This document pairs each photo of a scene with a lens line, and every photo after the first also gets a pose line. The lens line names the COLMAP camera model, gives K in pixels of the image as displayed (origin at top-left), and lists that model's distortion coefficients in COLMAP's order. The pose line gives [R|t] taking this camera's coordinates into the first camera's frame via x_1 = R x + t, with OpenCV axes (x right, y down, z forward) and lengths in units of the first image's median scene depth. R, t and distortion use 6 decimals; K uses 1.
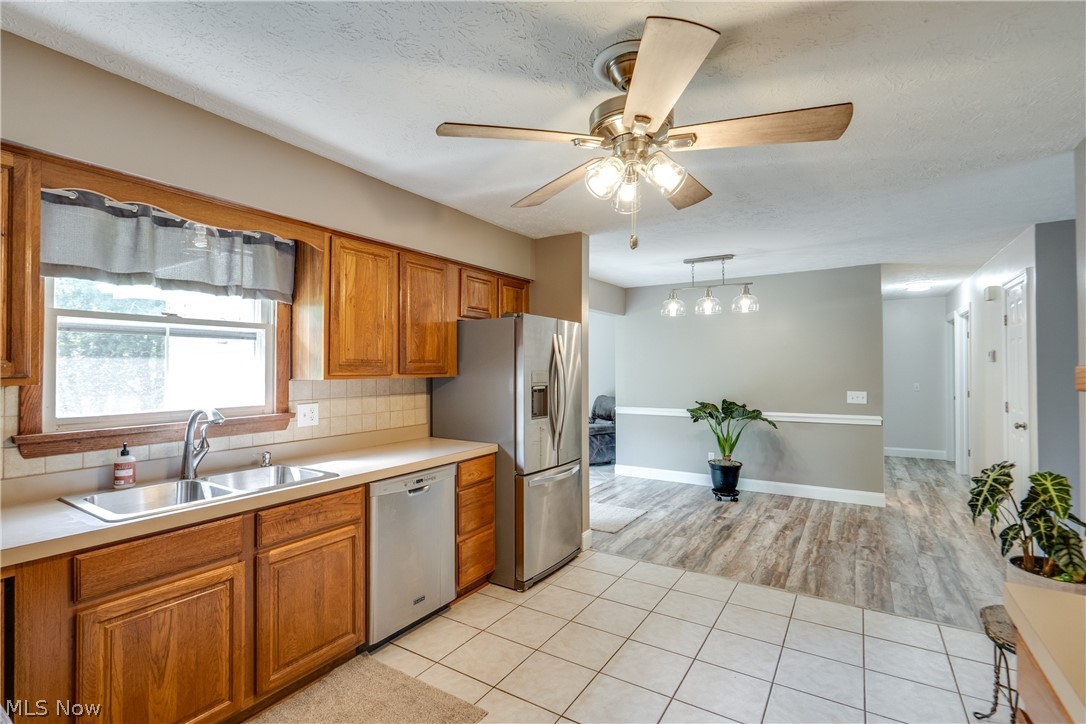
lens RADIAL K [[500.4, 0, 546.4], [0, 500.4, 360.3], [0, 0, 1]] dist [-0.005333, 0.003087]
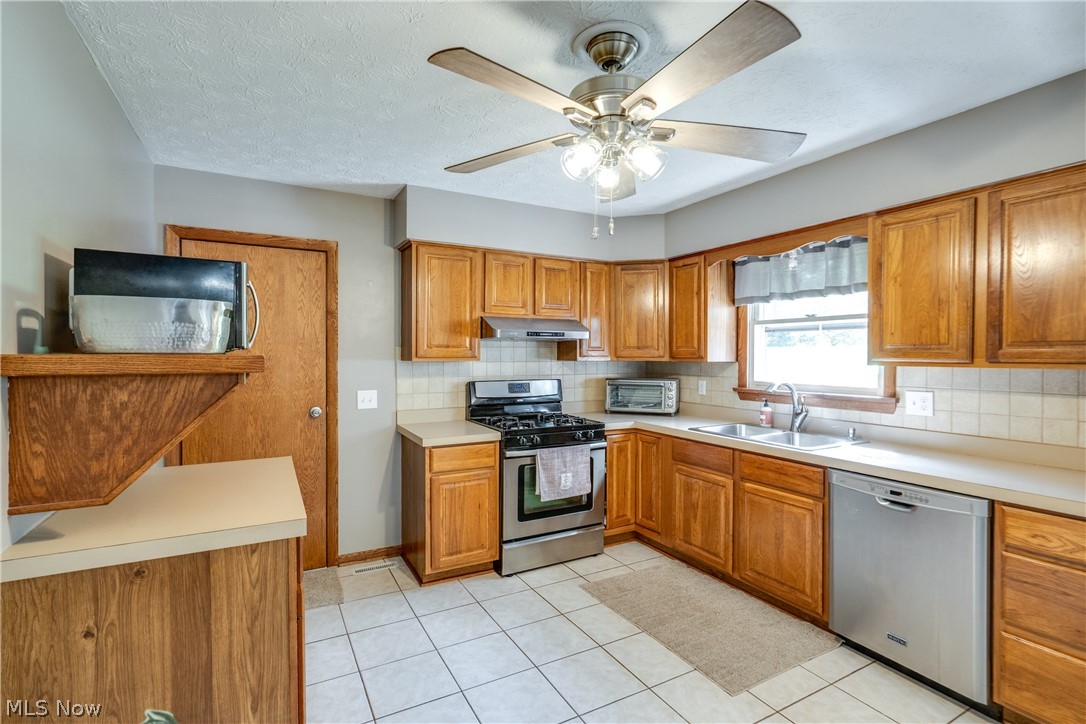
lens RADIAL K [[500.4, 0, 541.1], [0, 500.4, 360.1], [0, 0, 1]] dist [-0.005333, 0.003087]
pose [[-0.488325, 0.013225, -0.872562, 0.728019], [0.013299, 0.999882, 0.007711, 0.011260], [0.872560, -0.007839, -0.488443, 0.885500]]
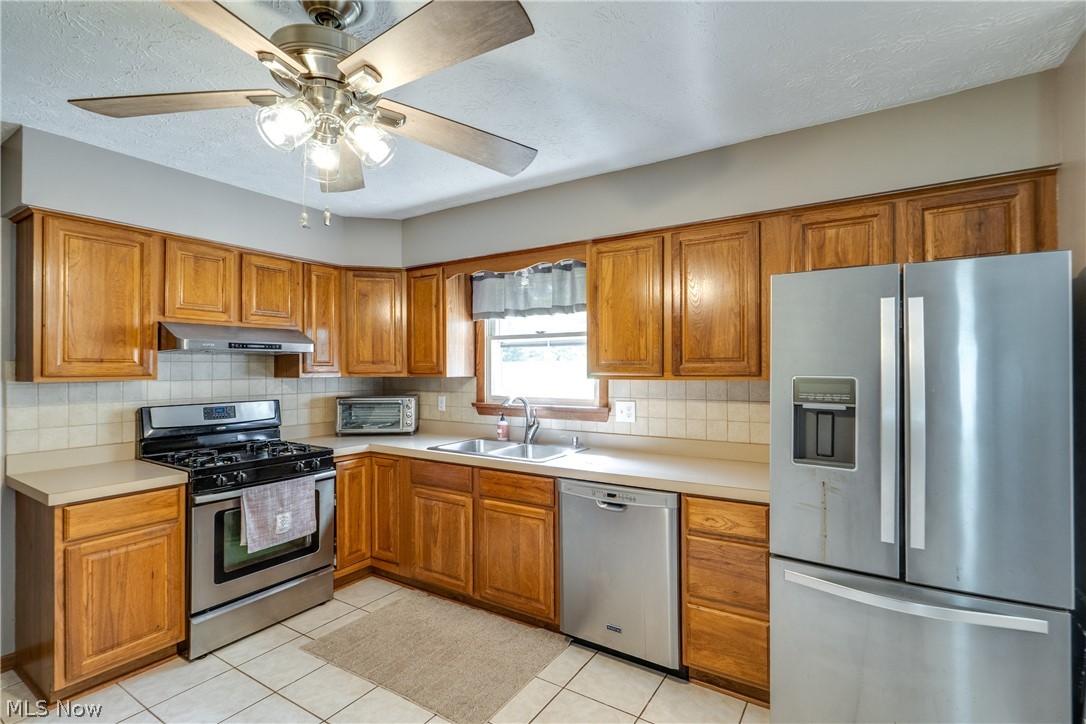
lens RADIAL K [[500.4, 0, 542.3], [0, 500.4, 365.4], [0, 0, 1]] dist [-0.005333, 0.003087]
pose [[-0.005806, -0.001296, -0.999982, 0.635275], [0.019101, 0.999817, -0.001407, 0.007985], [0.999801, -0.019109, -0.005781, 0.875865]]
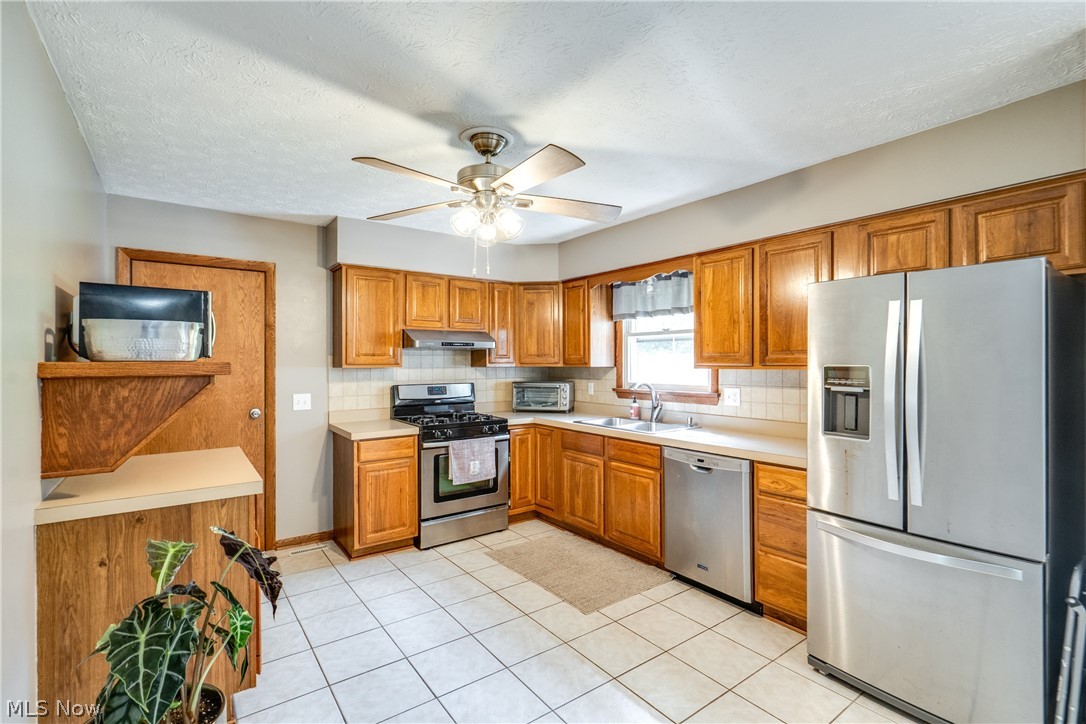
lens RADIAL K [[500.4, 0, 514.9], [0, 500.4, 362.4], [0, 0, 1]] dist [-0.005333, 0.003087]
pose [[-0.418698, 0.005550, -0.908109, 0.934625], [0.017663, 0.999842, -0.002033, 0.016366], [0.907954, -0.016891, -0.418730, 1.087483]]
